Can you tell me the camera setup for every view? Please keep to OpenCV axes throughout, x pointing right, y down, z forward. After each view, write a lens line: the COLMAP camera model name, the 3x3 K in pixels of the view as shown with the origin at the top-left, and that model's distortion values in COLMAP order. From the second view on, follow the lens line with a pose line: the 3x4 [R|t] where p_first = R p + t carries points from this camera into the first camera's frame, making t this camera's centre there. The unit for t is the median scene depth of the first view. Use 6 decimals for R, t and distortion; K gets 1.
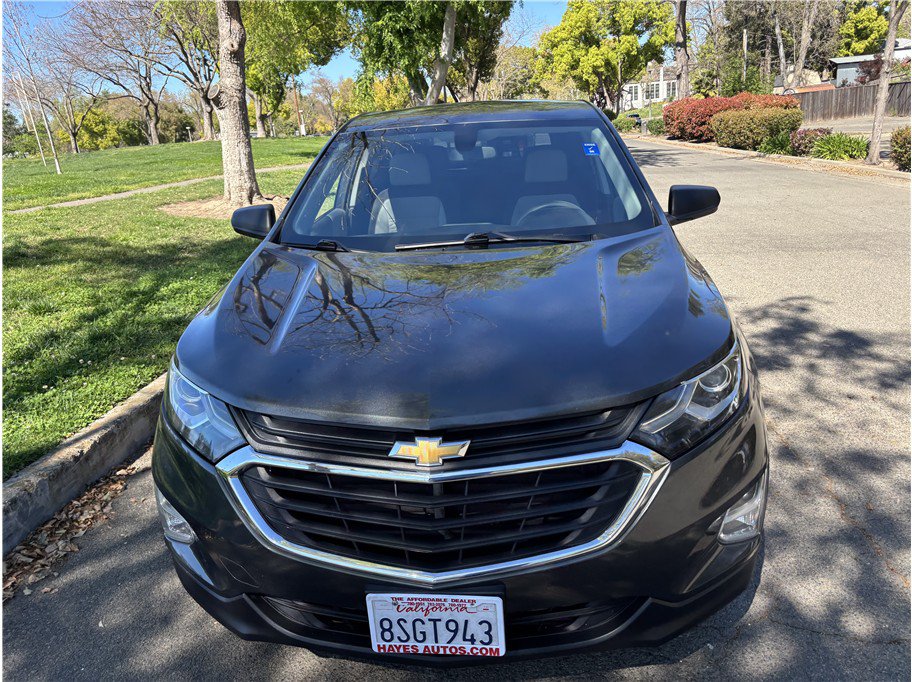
lens RADIAL K [[695.5, 0, 449.5], [0, 695.5, 341.6], [0, 0, 1]] dist [0.039244, -0.042653]
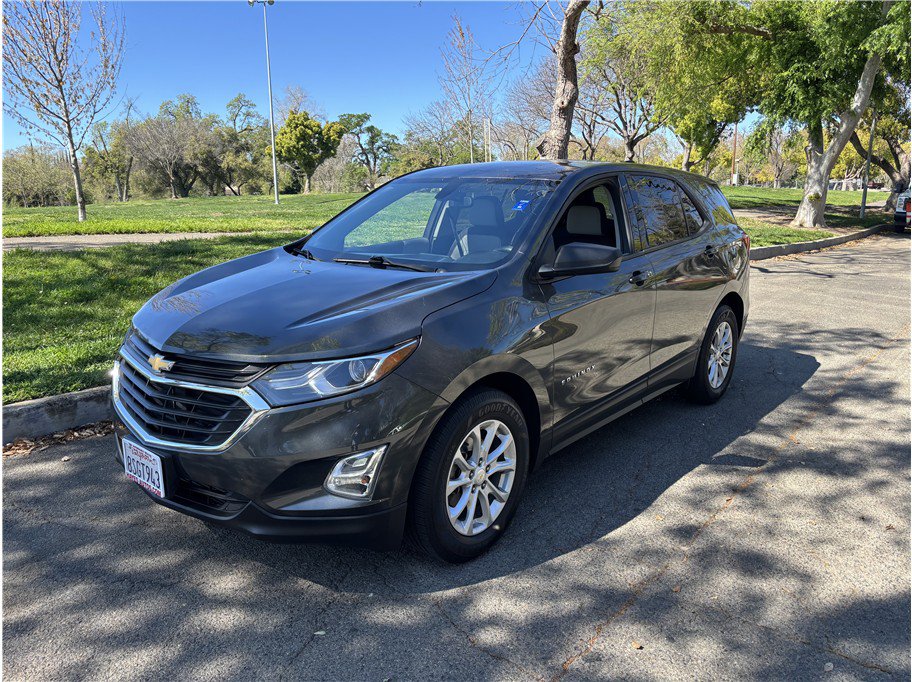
lens RADIAL K [[695.5, 0, 446.9], [0, 695.5, 334.0], [0, 0, 1]] dist [0.039244, -0.042653]
pose [[0.808231, 0.184001, -0.559381, 0.127782], [-0.222355, 0.974966, -0.000572, -0.005616], [0.545272, 0.124844, 0.828911, -0.002119]]
